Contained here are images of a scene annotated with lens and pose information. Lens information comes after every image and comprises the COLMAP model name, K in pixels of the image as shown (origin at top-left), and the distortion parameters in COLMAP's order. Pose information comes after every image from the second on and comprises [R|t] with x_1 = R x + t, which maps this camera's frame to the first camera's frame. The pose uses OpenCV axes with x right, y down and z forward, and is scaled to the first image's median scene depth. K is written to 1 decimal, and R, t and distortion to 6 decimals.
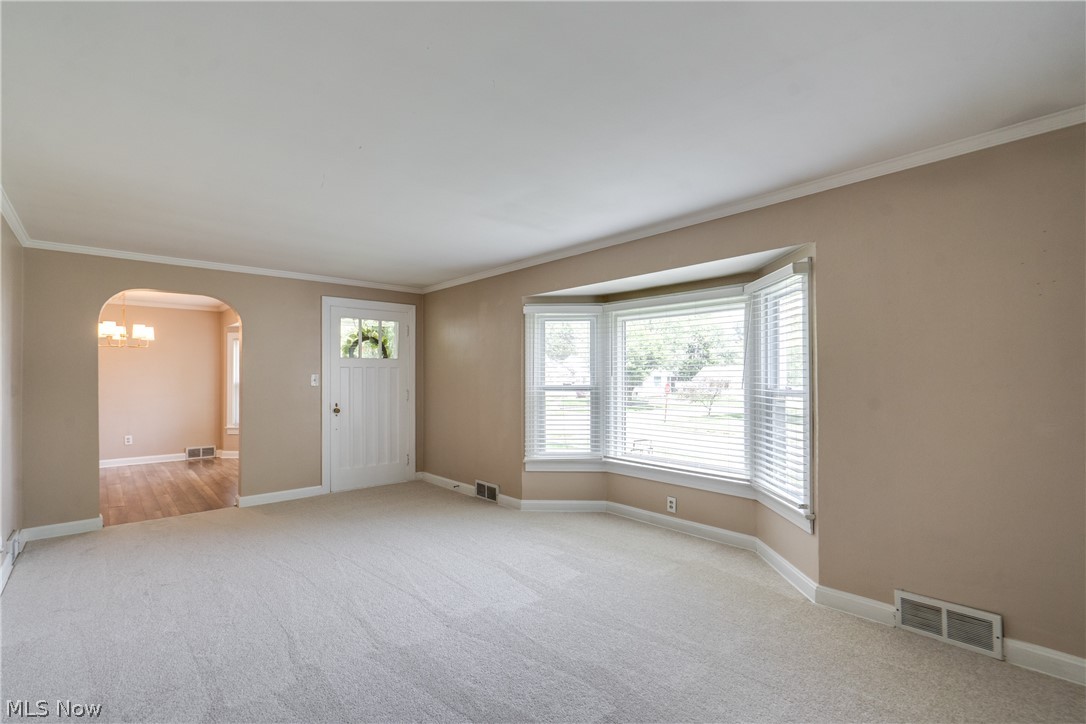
lens RADIAL K [[495.3, 0, 528.2], [0, 495.3, 371.5], [0, 0, 1]] dist [-0.002762, 0.000289]
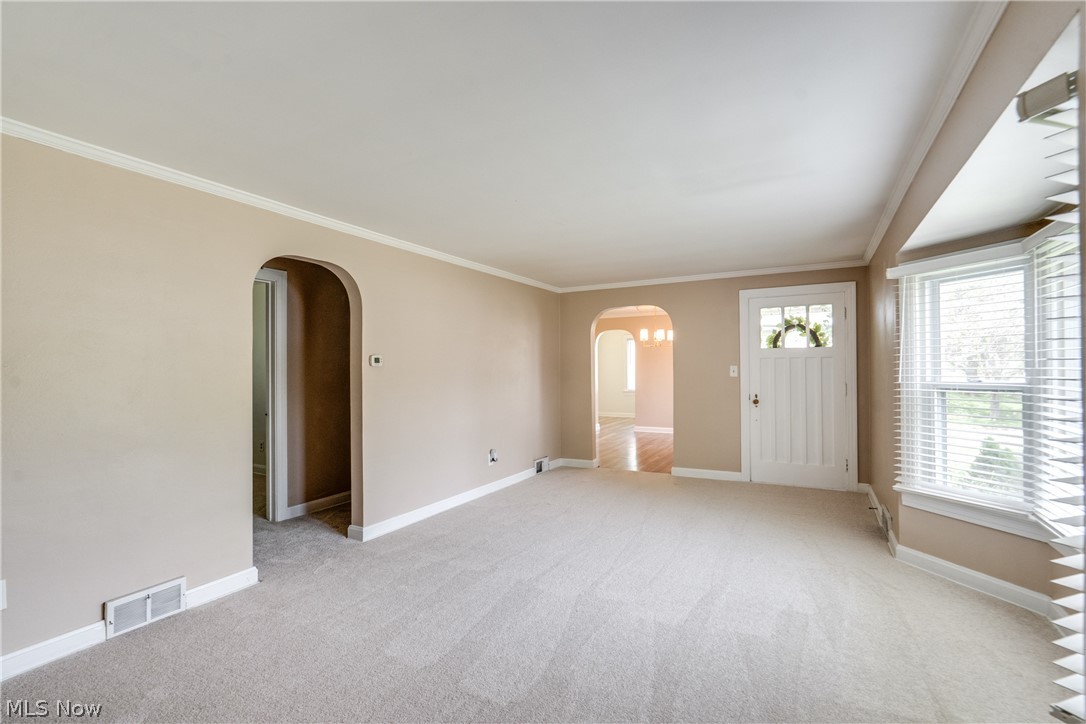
lens RADIAL K [[487.0, 0, 545.4], [0, 487.0, 365.7], [0, 0, 1]] dist [-0.001034, 0.000014]
pose [[0.359240, -0.005429, -0.933229, 0.392570], [0.018686, 0.999824, 0.001376, -0.003513], [0.933058, -0.017932, 0.359279, 0.252778]]
